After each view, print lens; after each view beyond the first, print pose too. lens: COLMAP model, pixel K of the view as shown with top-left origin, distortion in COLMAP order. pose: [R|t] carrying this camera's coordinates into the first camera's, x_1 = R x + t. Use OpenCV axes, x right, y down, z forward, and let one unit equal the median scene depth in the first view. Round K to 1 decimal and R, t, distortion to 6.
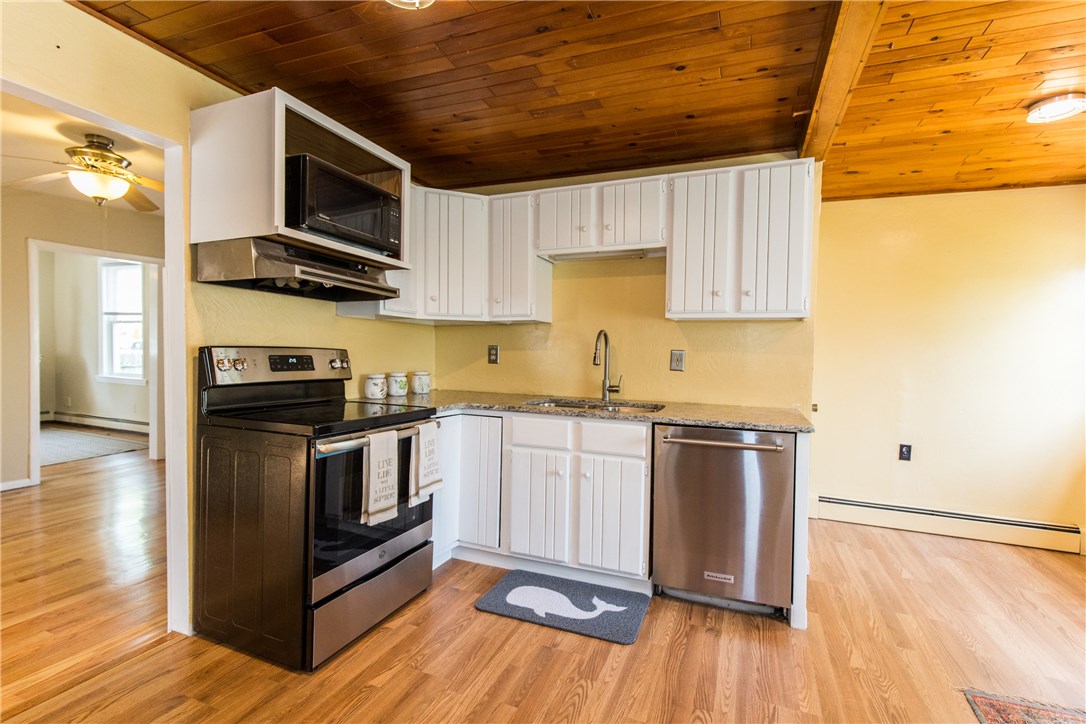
lens RADIAL K [[504.8, 0, 543.6], [0, 504.8, 363.9], [0, 0, 1]] dist [0.001333, -0.000319]
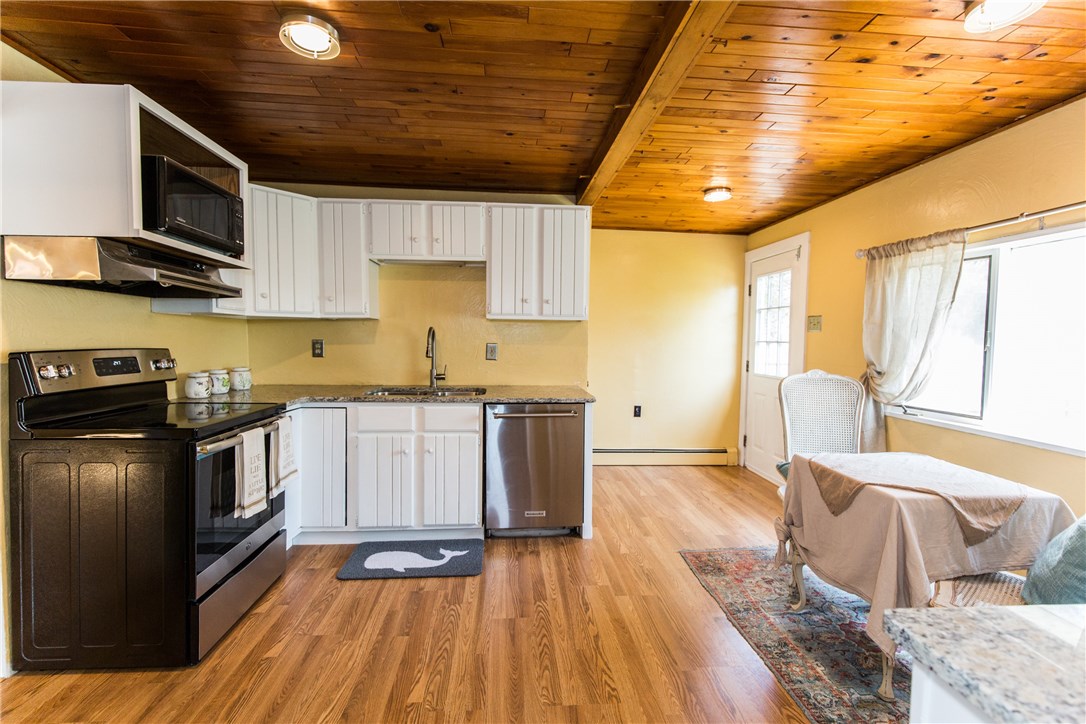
lens RADIAL K [[488.1, 0, 545.4], [0, 488.1, 360.8], [0, 0, 1]] dist [0.000154, -0.000480]
pose [[0.892084, -0.030600, 0.450832, -0.196255], [0.016893, 0.999265, 0.034397, -0.028709], [-0.451553, -0.023069, 0.891946, -0.158365]]
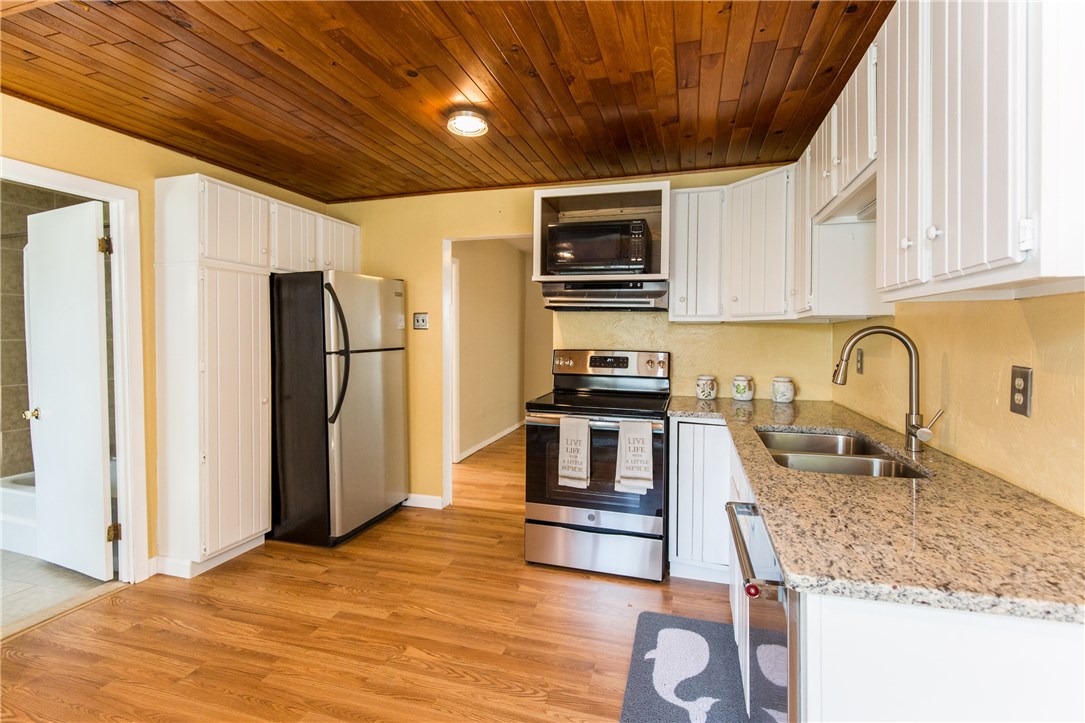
lens RADIAL K [[494.8, 0, 544.6], [0, 494.8, 341.2], [0, 0, 1]] dist [-0.000093, -0.000095]
pose [[0.094261, -0.004033, -0.995539, 0.812665], [-0.024145, 0.999688, -0.006336, -0.044905], [0.995255, 0.024635, 0.094135, 0.693081]]
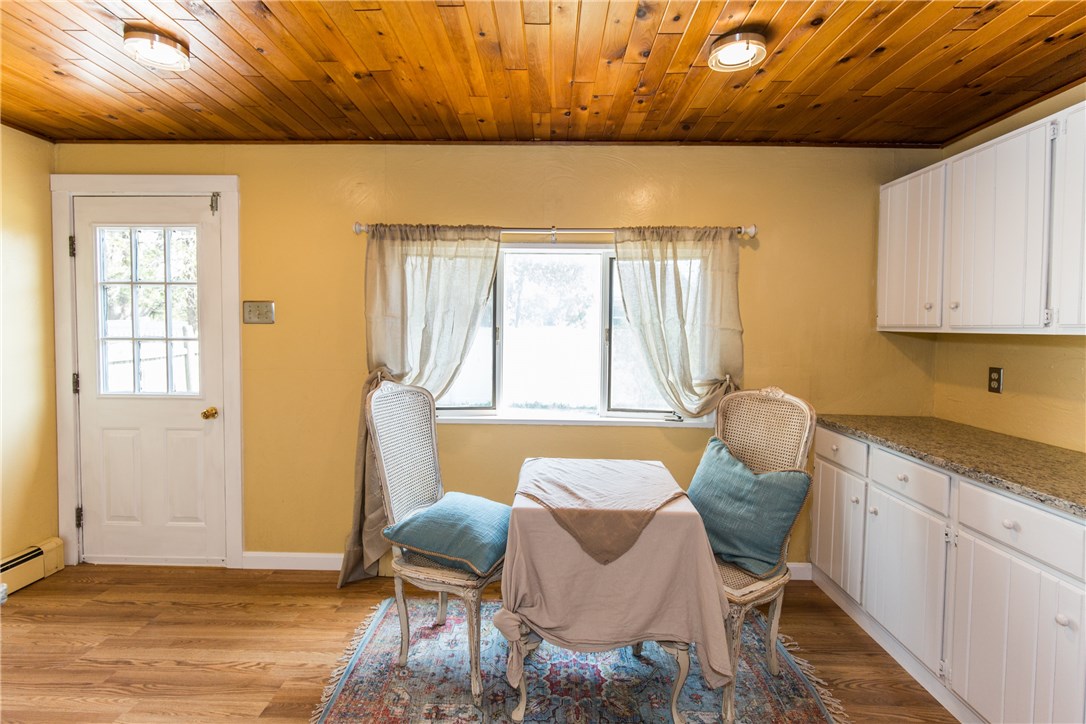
lens RADIAL K [[488.8, 0, 543.9], [0, 488.8, 344.1], [0, 0, 1]] dist [0.001408, -0.000540]
pose [[-0.363175, -0.058691, 0.929871, 0.032717], [0.010002, 0.997711, 0.066880, -0.075553], [-0.931667, 0.033590, -0.361756, 0.661998]]
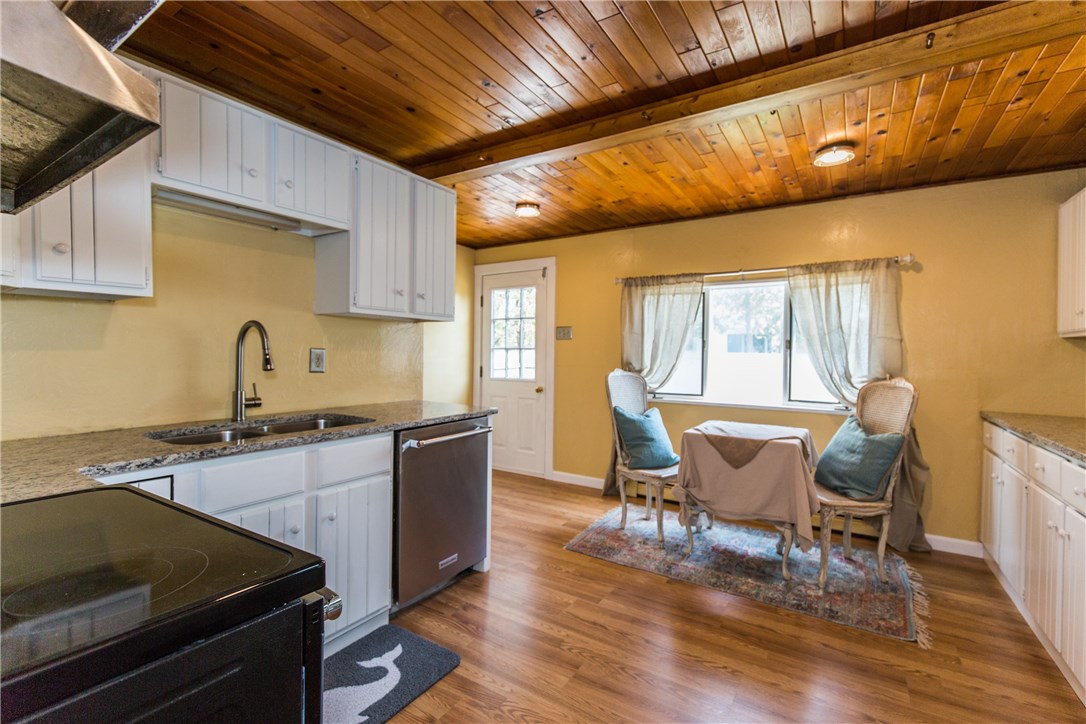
lens RADIAL K [[484.8, 0, 547.2], [0, 484.8, 358.9], [0, 0, 1]] dist [0.000106, -0.000109]
pose [[0.180252, -0.028912, 0.983195, -0.595048], [0.020681, 0.999458, 0.025599, -0.028176], [-0.983403, 0.015719, 0.180753, 0.581477]]
